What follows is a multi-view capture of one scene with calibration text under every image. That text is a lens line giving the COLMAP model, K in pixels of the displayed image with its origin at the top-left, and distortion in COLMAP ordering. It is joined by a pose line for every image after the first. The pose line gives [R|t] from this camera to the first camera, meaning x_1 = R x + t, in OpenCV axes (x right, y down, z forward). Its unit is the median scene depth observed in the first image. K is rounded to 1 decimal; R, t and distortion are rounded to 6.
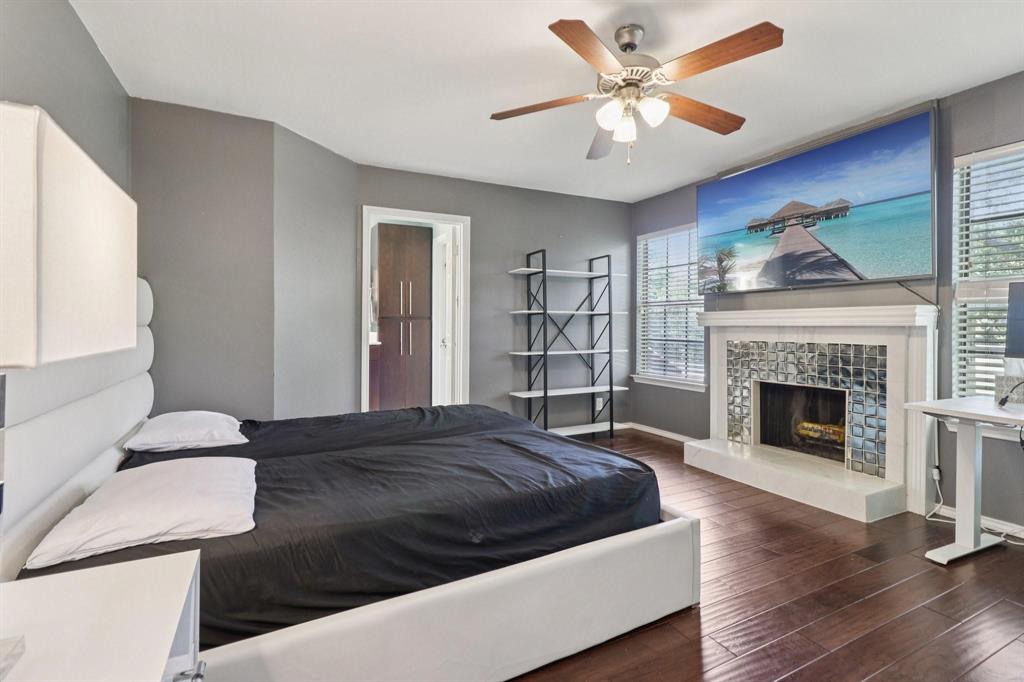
lens RADIAL K [[480.0, 0, 513.5], [0, 480.0, 321.8], [0, 0, 1]] dist [0.002285, 0.000971]
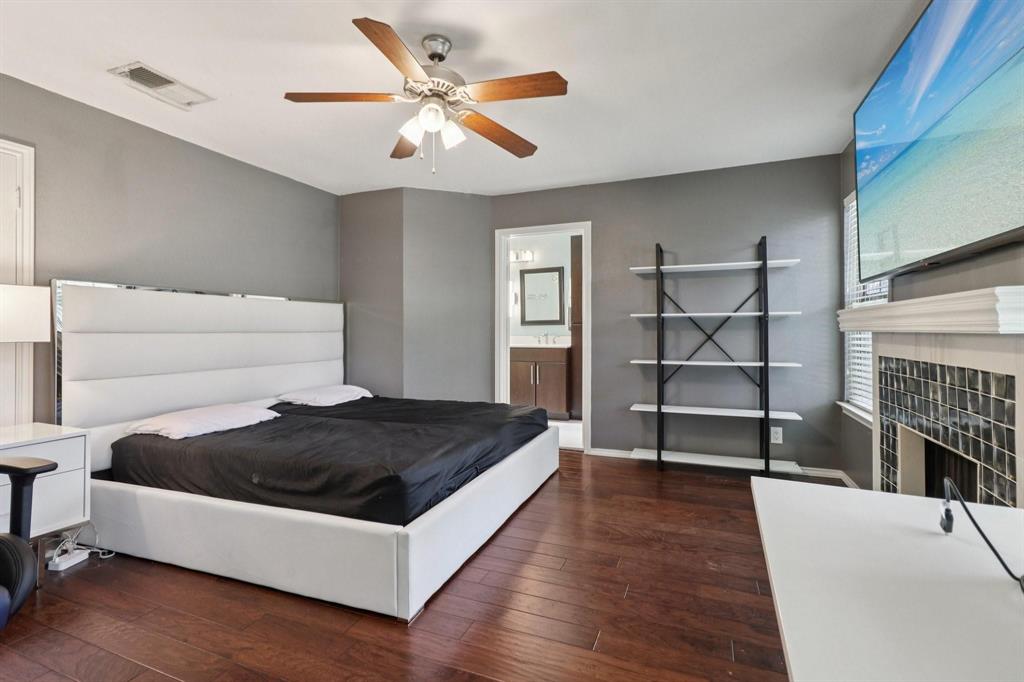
lens RADIAL K [[480.0, 0, 513.5], [0, 480.0, 321.8], [0, 0, 1]] dist [0.002285, 0.000971]
pose [[0.654551, -0.013669, -0.755894, 0.553138], [0.007957, 0.999906, -0.011191, -0.000905], [0.755976, 0.001310, 0.654598, 0.231504]]
